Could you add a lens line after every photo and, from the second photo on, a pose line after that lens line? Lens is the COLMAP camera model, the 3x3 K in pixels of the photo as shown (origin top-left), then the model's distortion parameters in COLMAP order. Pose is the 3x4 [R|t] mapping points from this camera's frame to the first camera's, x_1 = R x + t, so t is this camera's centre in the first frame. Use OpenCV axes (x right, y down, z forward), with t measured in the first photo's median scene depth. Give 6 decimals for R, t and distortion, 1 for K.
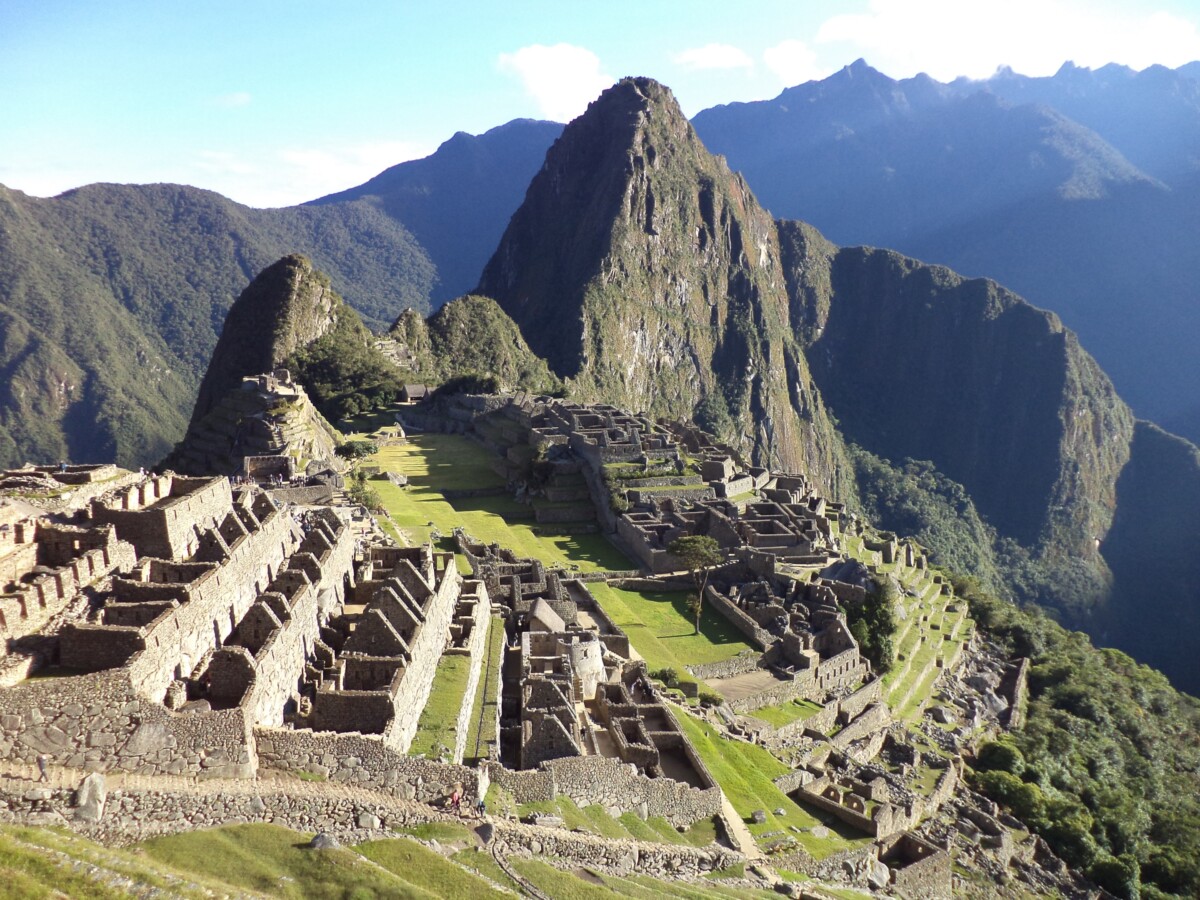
lens RADIAL K [[968.5, 0, 600.0], [0, 968.5, 450.0], [0, 0, 1]] dist [-0.022503, -0.000233]
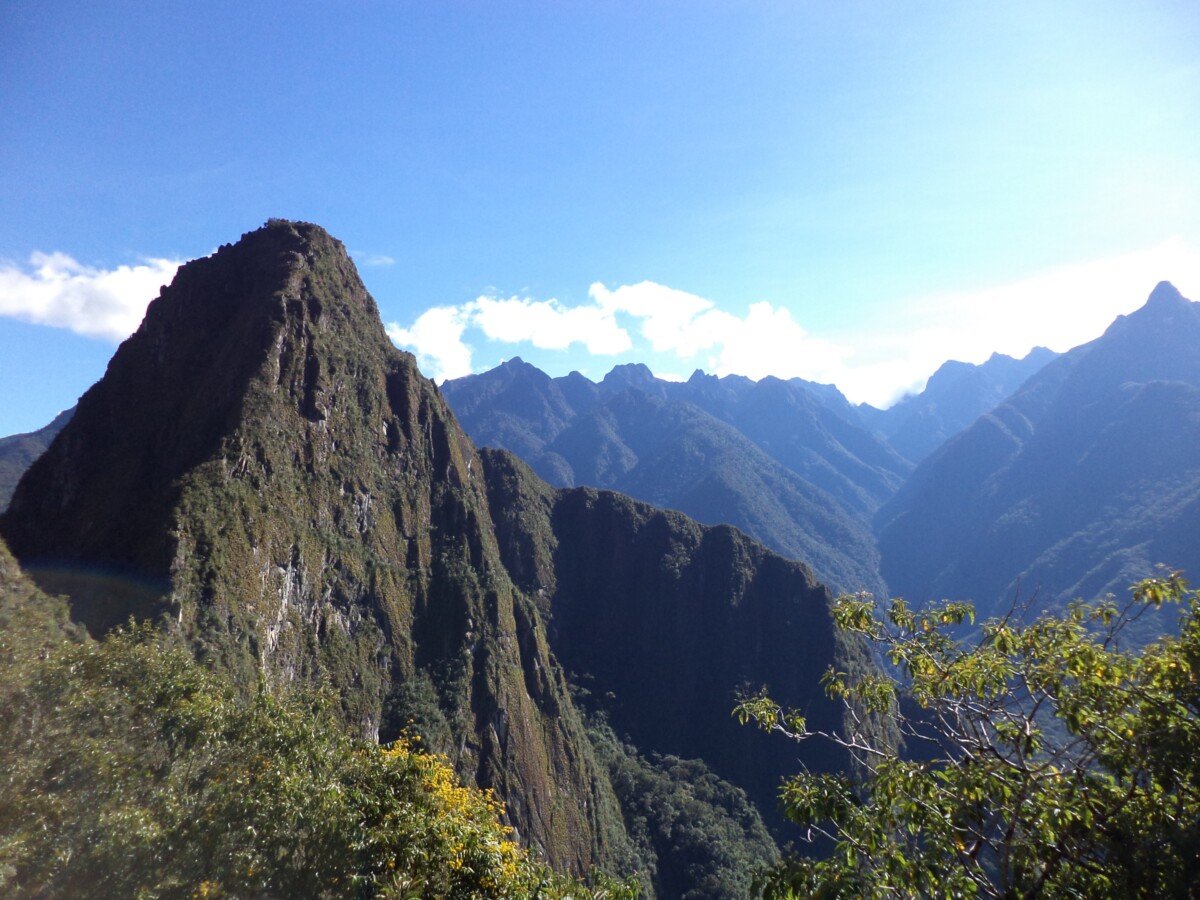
lens RADIAL K [[969.5, 0, 600.0], [0, 969.5, 450.0], [0, 0, 1]] dist [-0.037463, 0.004244]
pose [[0.941124, 0.030068, 0.336722, 0.016574], [0.071495, 0.955805, -0.285175, -0.011898], [-0.330416, 0.292459, 0.897381, 0.359721]]
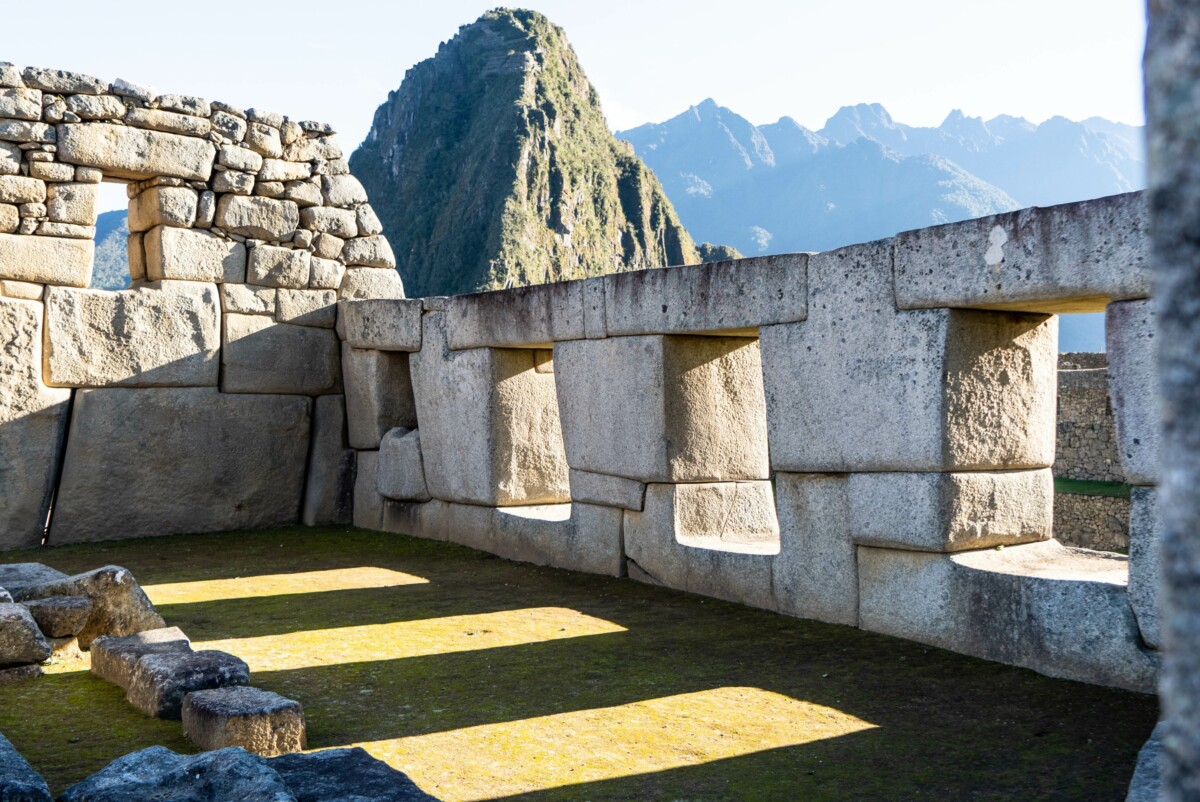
lens RADIAL K [[1273.1, 0, 583.4], [0, 1273.1, 402.8], [0, 0, 1]] dist [-0.013849, -0.003270]
pose [[0.986022, -0.002174, 0.166602, -0.061500], [0.028081, 0.987780, -0.153302, 0.008490], [-0.164233, 0.155837, 0.974034, 0.207926]]
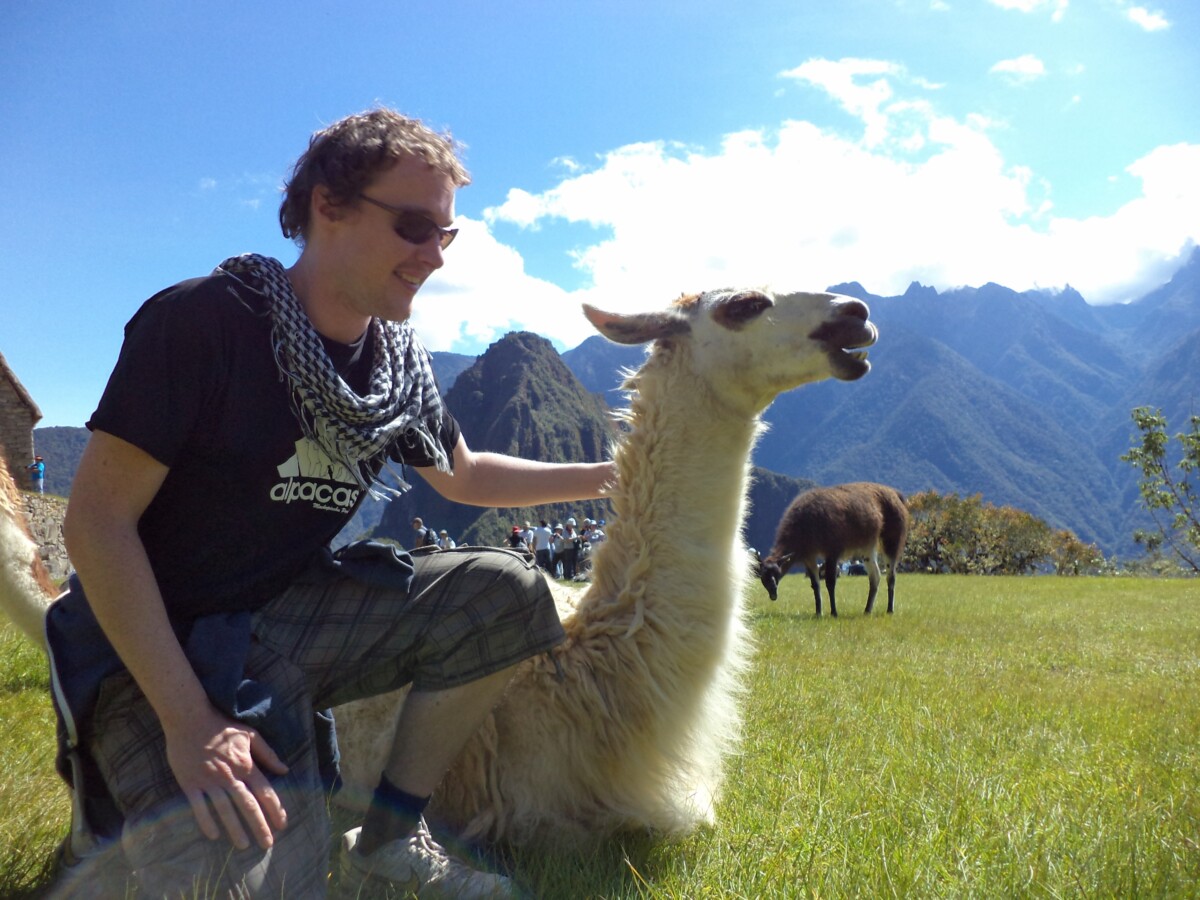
lens RADIAL K [[969.5, 0, 600.0], [0, 969.5, 450.0], [0, 0, 1]] dist [-0.037463, 0.004244]
pose [[0.993568, -0.046203, 0.103380, 0.008399], [0.067679, 0.974257, -0.215039, -0.002391], [-0.090783, 0.220653, 0.971118, -0.083432]]
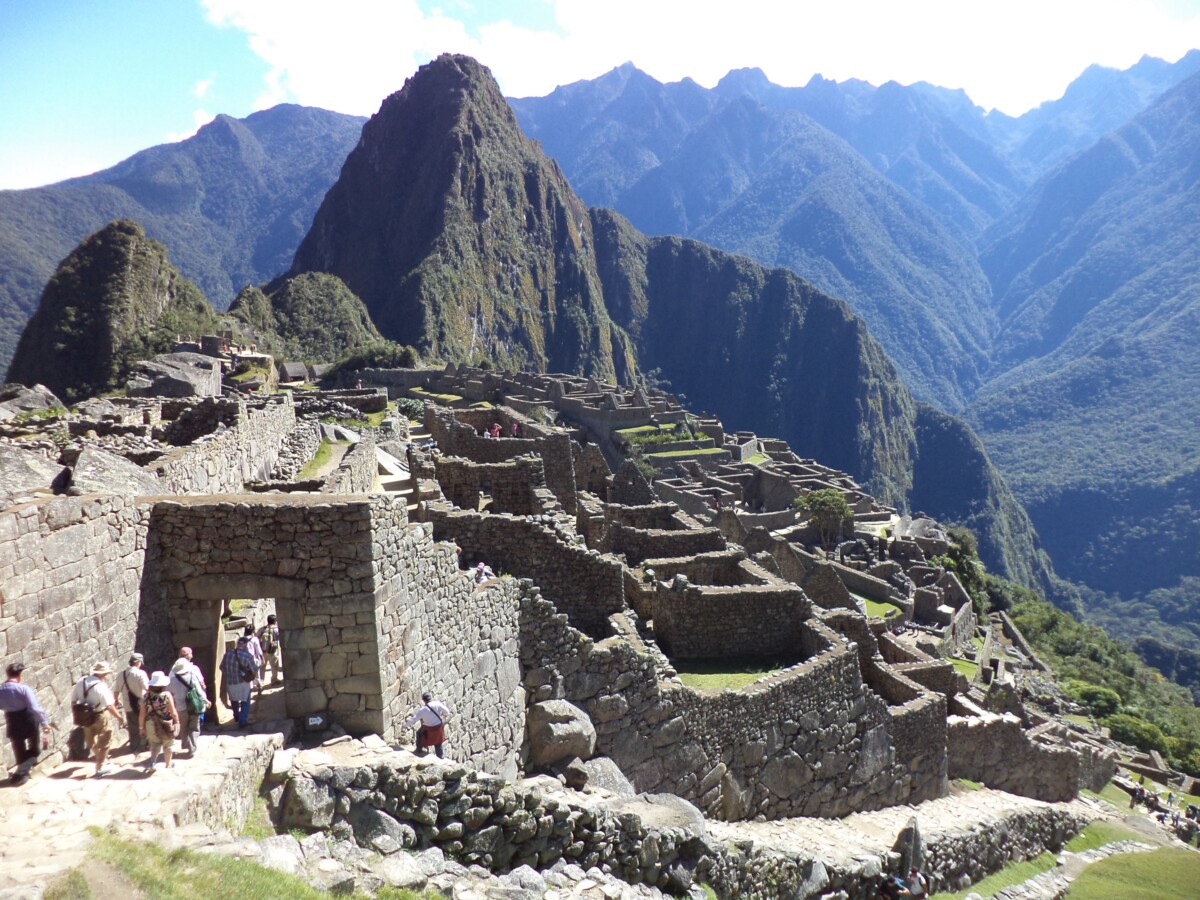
lens RADIAL K [[969.5, 0, 600.0], [0, 969.5, 450.0], [0, 0, 1]] dist [-0.037463, 0.004244]
pose [[0.973171, -0.031824, 0.227870, -0.055523], [0.030945, 0.999493, 0.007431, 0.006848], [-0.227992, -0.000180, 0.973663, 0.029687]]
